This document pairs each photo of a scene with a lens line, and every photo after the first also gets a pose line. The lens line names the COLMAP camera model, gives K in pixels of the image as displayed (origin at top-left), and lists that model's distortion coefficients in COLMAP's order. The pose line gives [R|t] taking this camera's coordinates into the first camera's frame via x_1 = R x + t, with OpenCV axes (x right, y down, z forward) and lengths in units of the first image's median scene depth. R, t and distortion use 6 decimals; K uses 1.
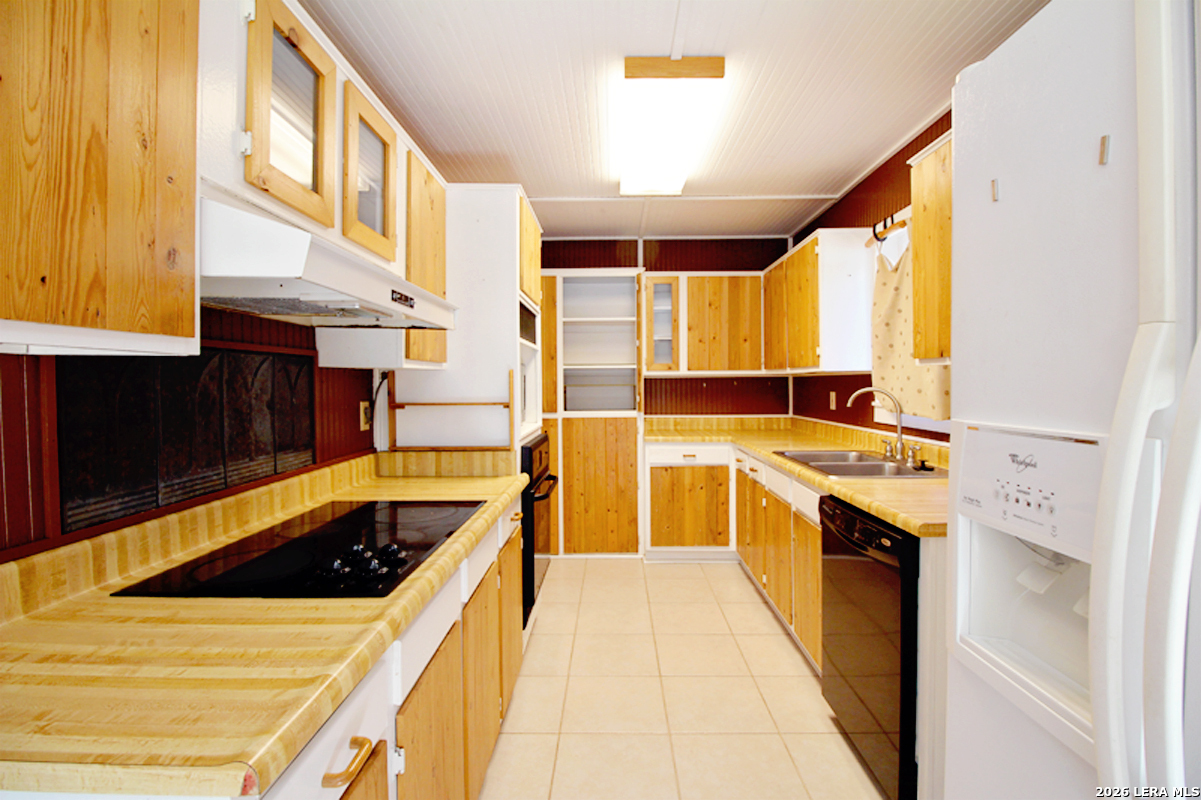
lens RADIAL K [[560.7, 0, 609.9], [0, 560.7, 378.3], [0, 0, 1]] dist [-0.008780, -0.006595]
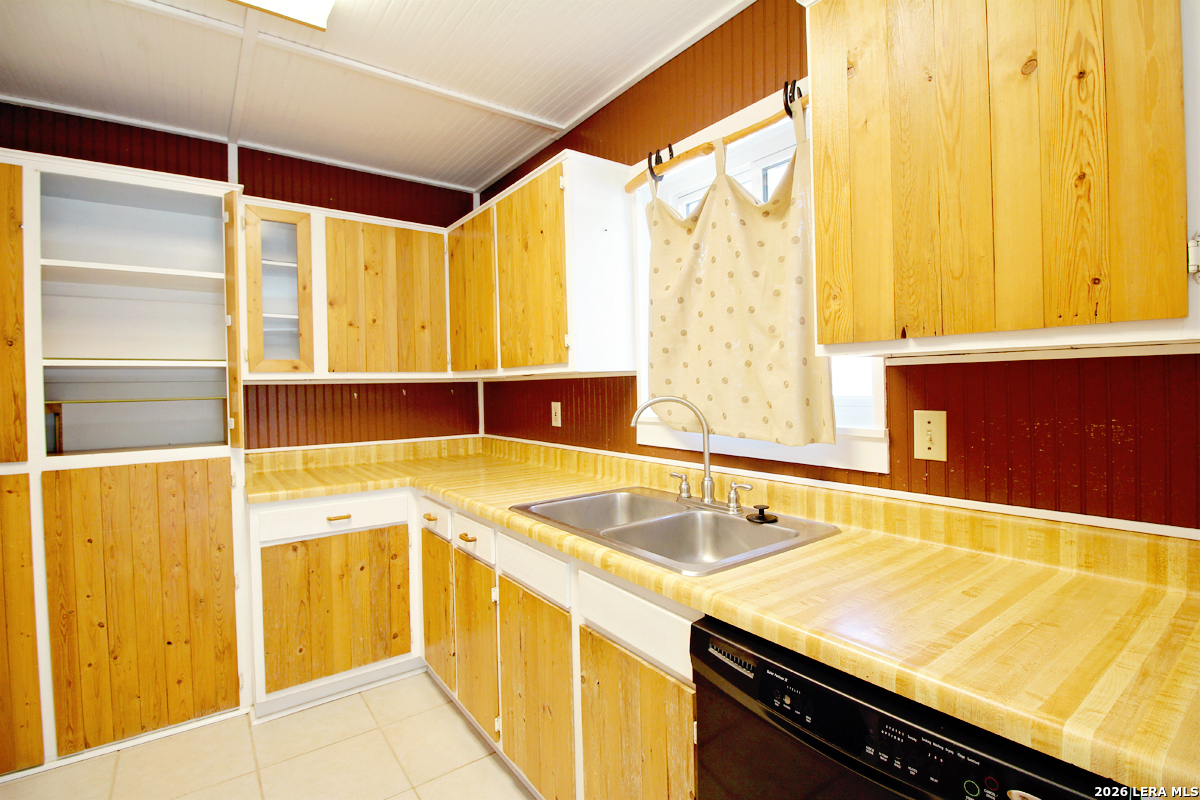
lens RADIAL K [[560.3, 0, 608.5], [0, 560.3, 392.5], [0, 0, 1]] dist [-0.008780, -0.006595]
pose [[0.798075, -0.015974, 0.602346, 0.017601], [0.008729, 0.999850, 0.014951, 0.002038], [-0.602495, -0.006674, 0.798095, 0.367921]]
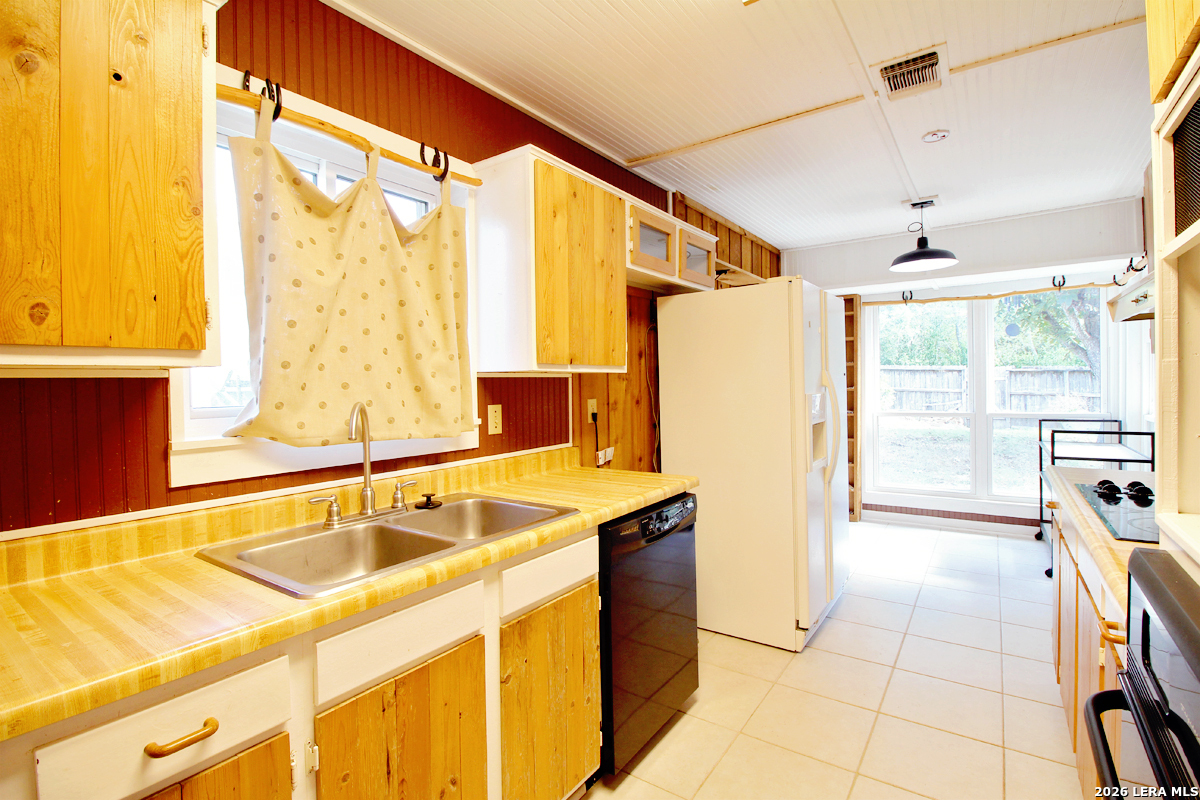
lens RADIAL K [[560.3, 0, 603.5], [0, 560.3, 400.3], [0, 0, 1]] dist [-0.008780, -0.006595]
pose [[-0.824316, 0.009192, 0.566055, -0.039486], [0.023332, 0.999570, 0.017745, 0.007273], [-0.565649, 0.027834, -0.824176, 0.929160]]
